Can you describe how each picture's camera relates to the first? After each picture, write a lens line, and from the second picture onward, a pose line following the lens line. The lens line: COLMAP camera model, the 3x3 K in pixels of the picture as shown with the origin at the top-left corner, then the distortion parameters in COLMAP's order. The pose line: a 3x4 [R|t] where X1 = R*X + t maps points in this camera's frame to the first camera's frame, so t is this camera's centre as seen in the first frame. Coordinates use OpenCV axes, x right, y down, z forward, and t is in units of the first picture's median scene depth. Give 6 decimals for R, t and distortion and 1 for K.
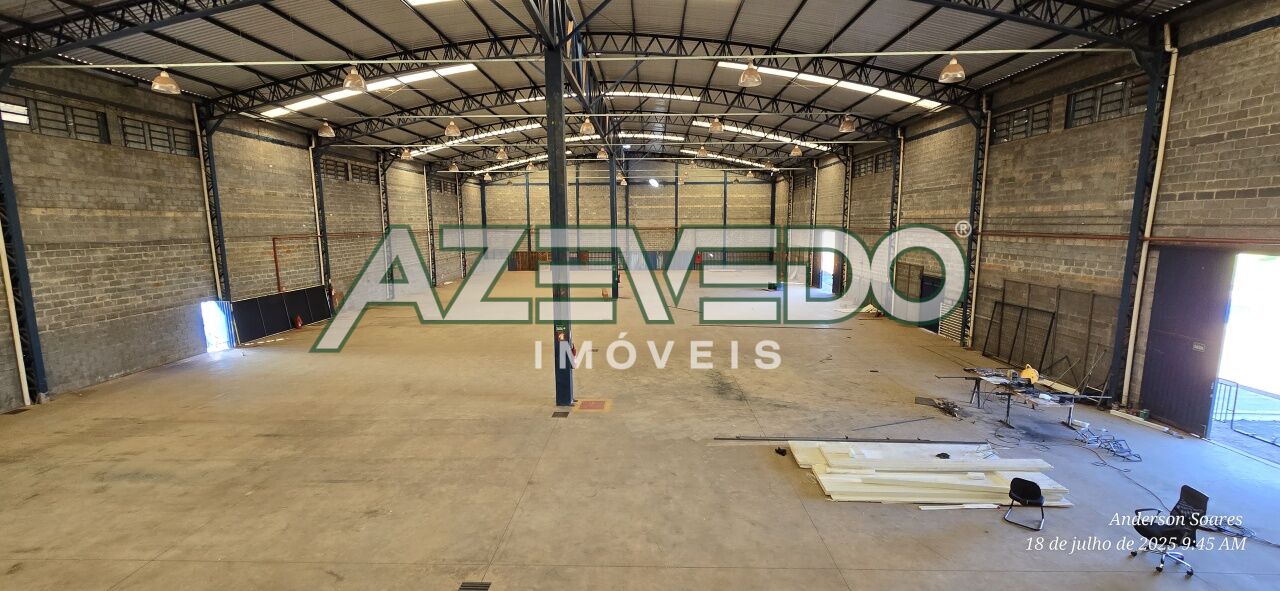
lens RADIAL K [[527.5, 0, 634.7], [0, 527.5, 298.7], [0, 0, 1]] dist [0.000751, -0.000590]
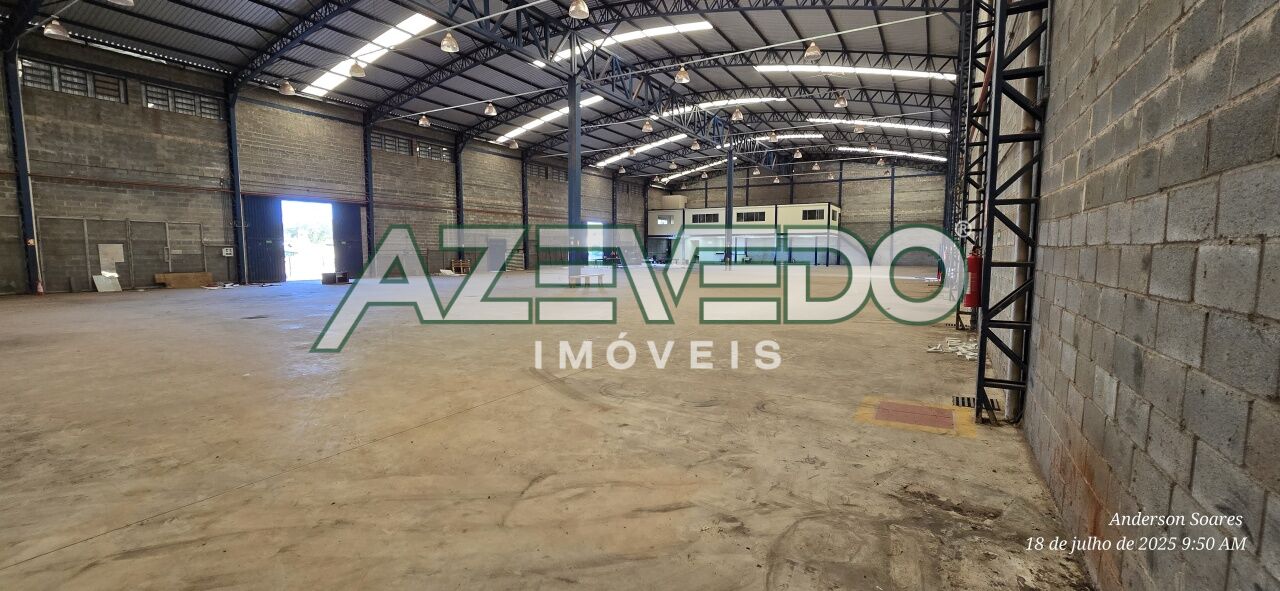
lens RADIAL K [[527.5, 0, 636.1], [0, 527.5, 296.7], [0, 0, 1]] dist [0.000751, -0.000590]
pose [[-0.882792, -0.033089, 0.468597, -0.805731], [0.075068, 0.974761, 0.210252, -0.234447], [-0.463727, 0.220786, -0.858028, 2.905651]]
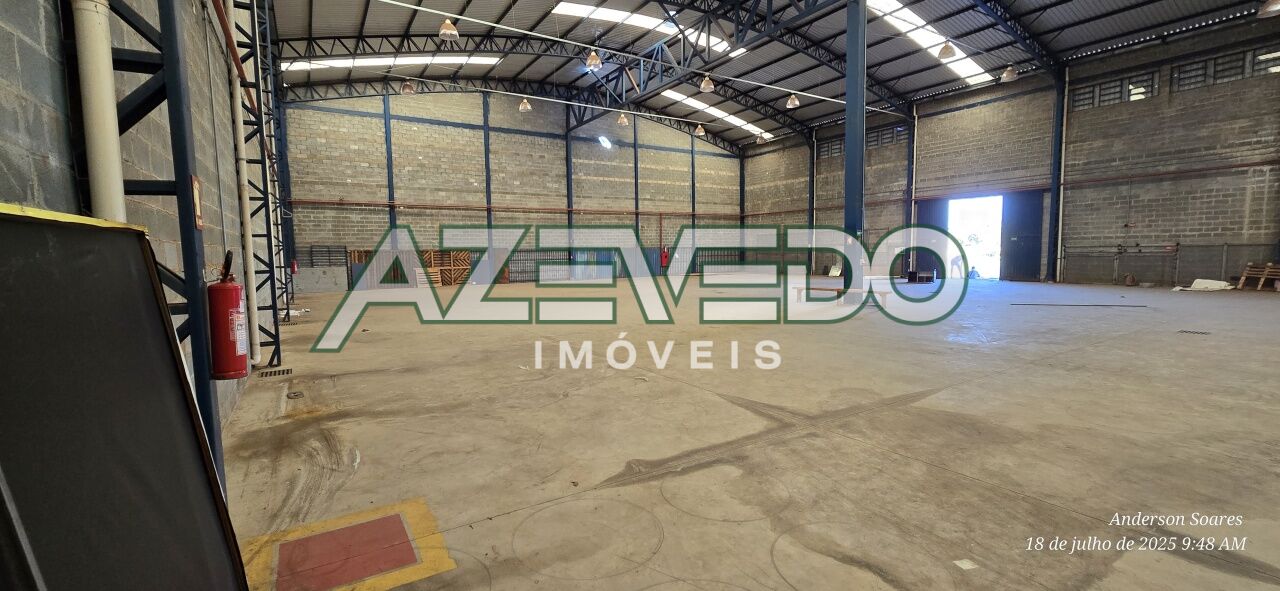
lens RADIAL K [[527.5, 0, 637.6], [0, 527.5, 298.0], [0, 0, 1]] dist [0.000751, -0.000590]
pose [[0.828352, -0.053678, 0.557631, -0.852452], [0.090260, 0.995182, -0.038283, -0.006979], [-0.552889, 0.082044, 0.829206, 1.324545]]
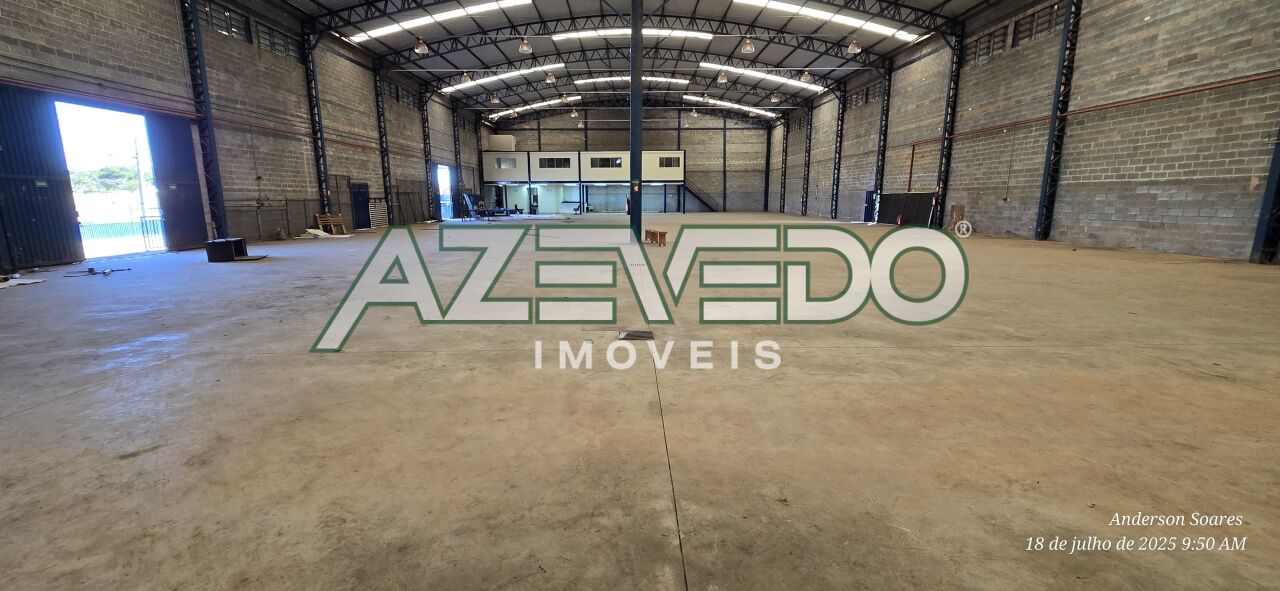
lens RADIAL K [[527.5, 0, 635.4], [0, 527.5, 295.6], [0, 0, 1]] dist [0.000751, -0.000590]
pose [[-0.999233, 0.018318, -0.034618, -0.030553], [0.006159, 0.946387, 0.322978, -0.235848], [0.038679, 0.322516, -0.945773, 2.858370]]
